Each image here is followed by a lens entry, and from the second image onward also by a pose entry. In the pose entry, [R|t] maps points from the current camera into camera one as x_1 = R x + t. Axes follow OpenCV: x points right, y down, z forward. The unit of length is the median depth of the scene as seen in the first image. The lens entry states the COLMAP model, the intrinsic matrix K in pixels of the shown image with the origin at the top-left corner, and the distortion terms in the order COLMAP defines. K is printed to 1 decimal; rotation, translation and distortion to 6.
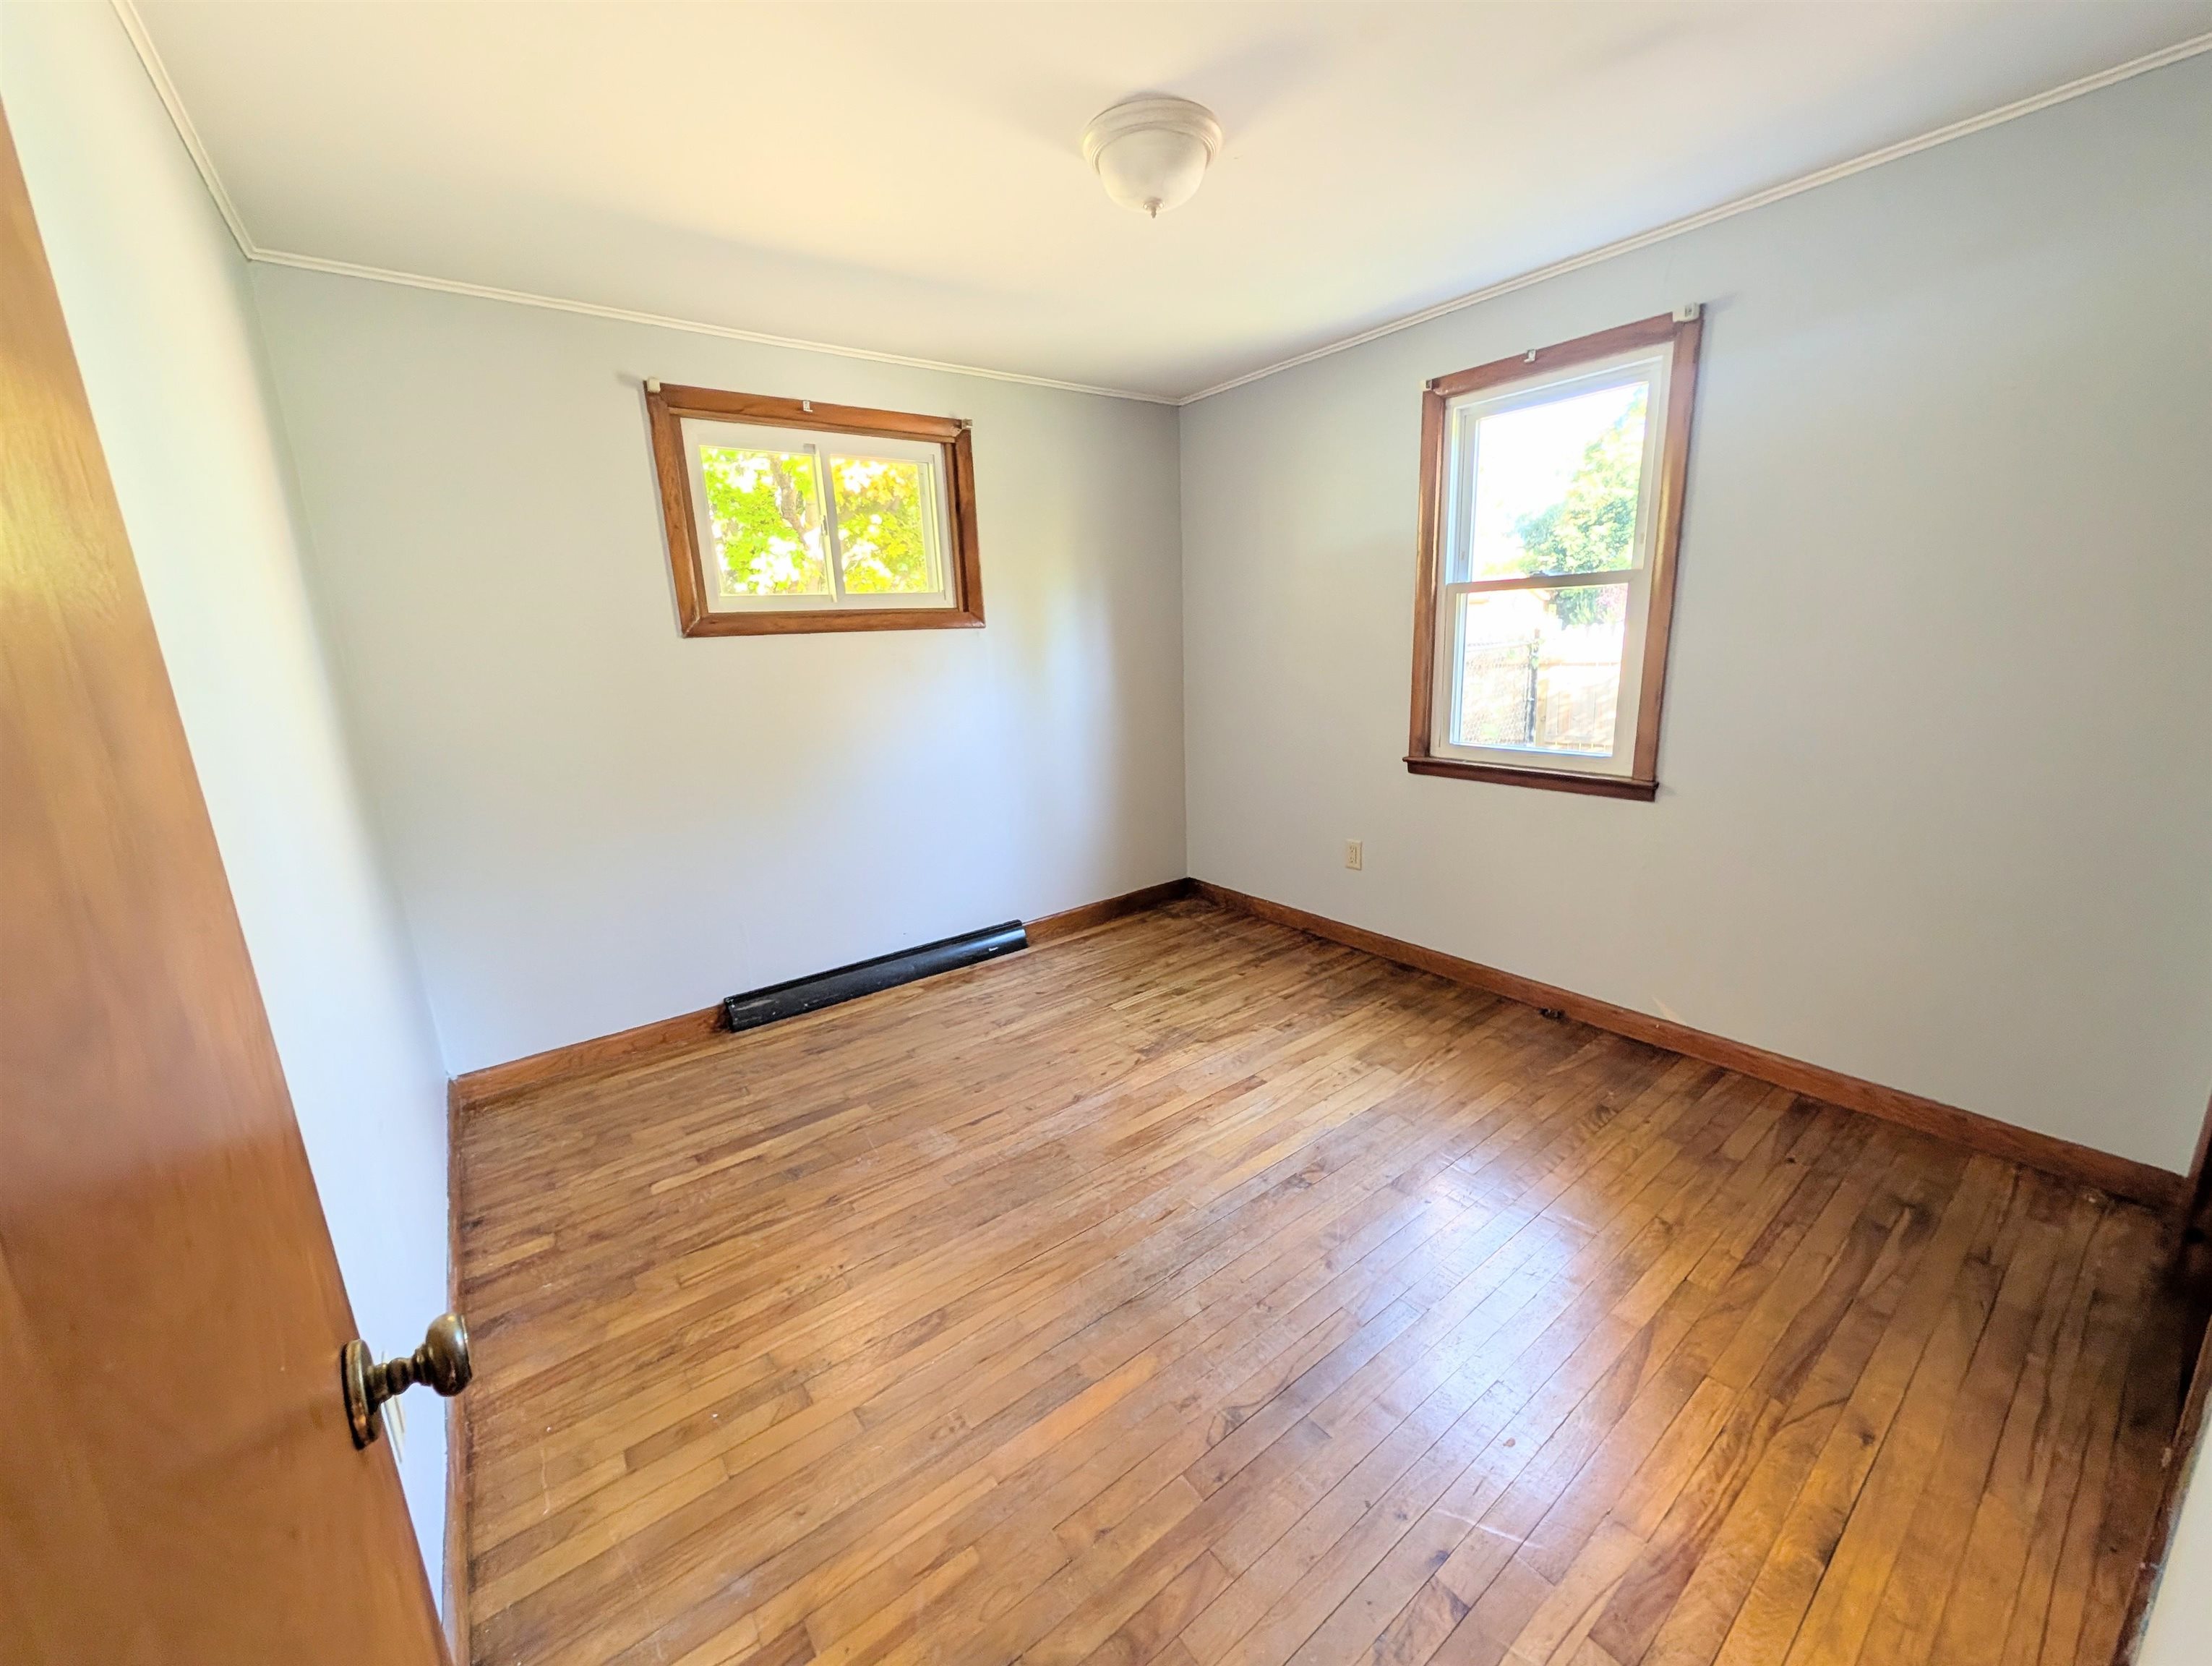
lens RADIAL K [[849.5, 0, 1091.8], [0, 849.5, 825.3], [0, 0, 1]] dist [0.002366, -0.000100]
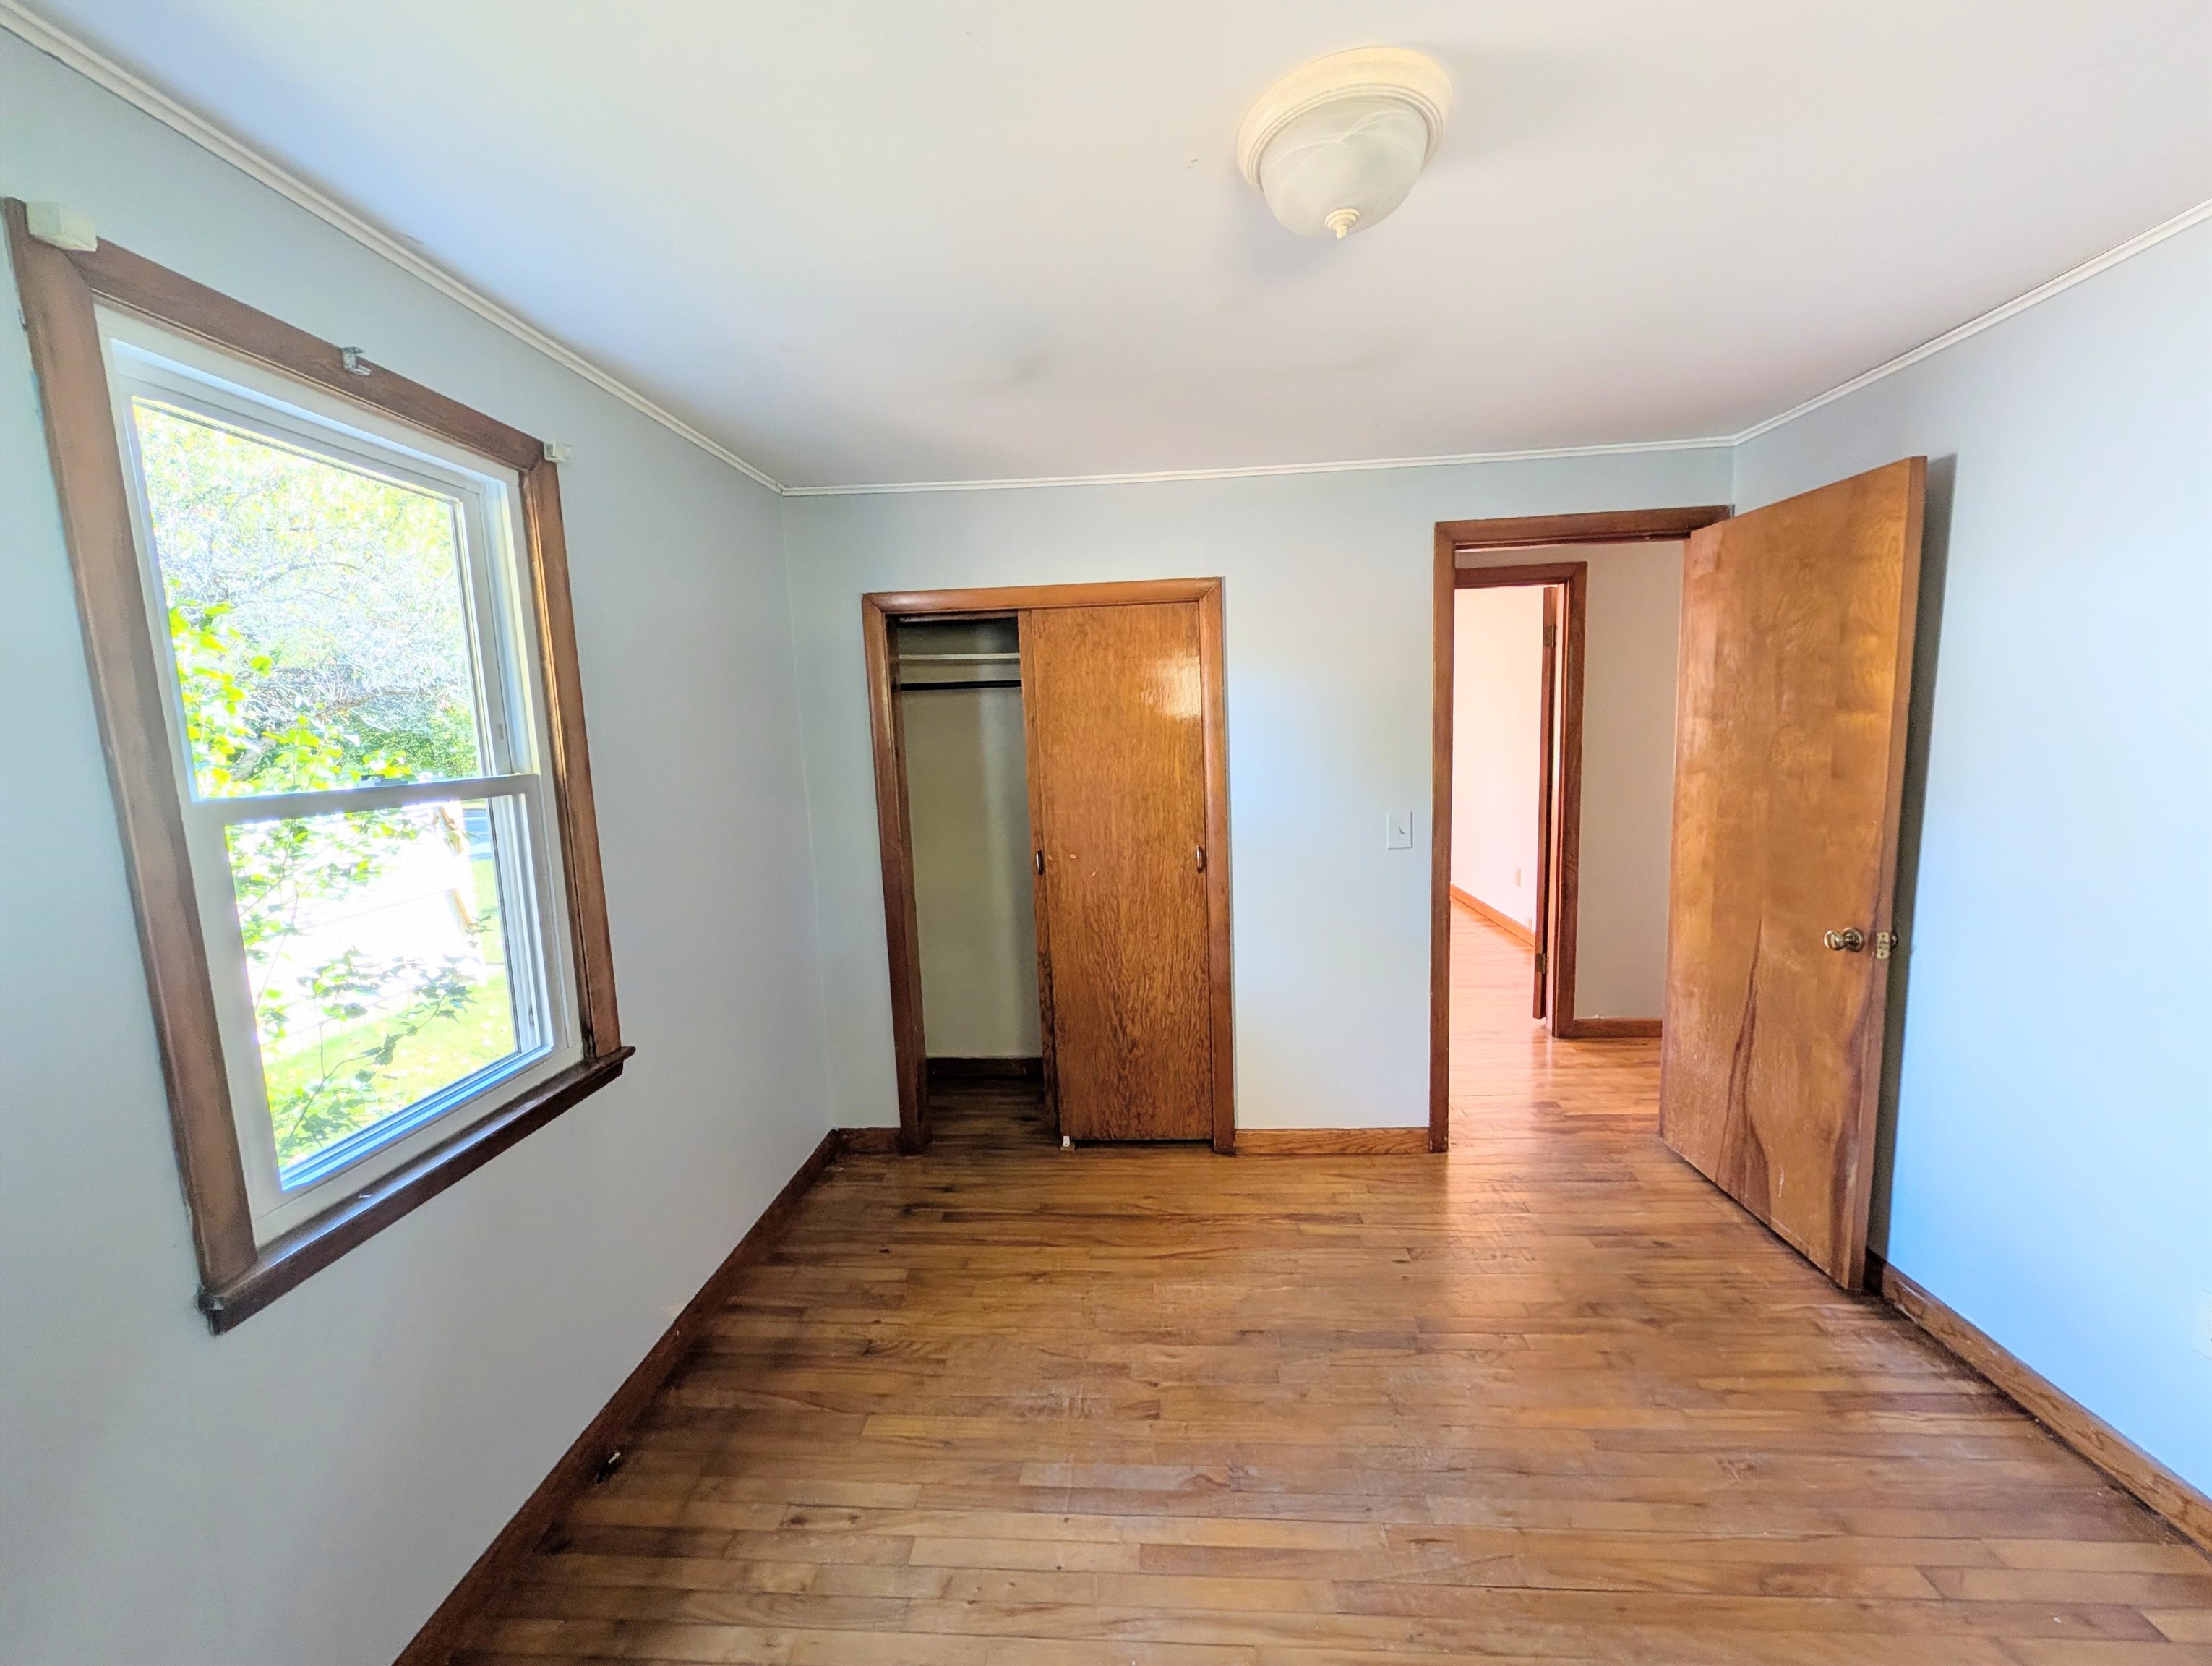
lens RADIAL K [[849.5, 0, 1098.4], [0, 849.5, 837.9], [0, 0, 1]] dist [0.002366, -0.000100]
pose [[-0.766965, -0.011025, 0.641594, -0.170918], [0.202590, 0.944555, 0.258407, -0.405101], [-0.608869, 0.328169, -0.722207, 1.484763]]
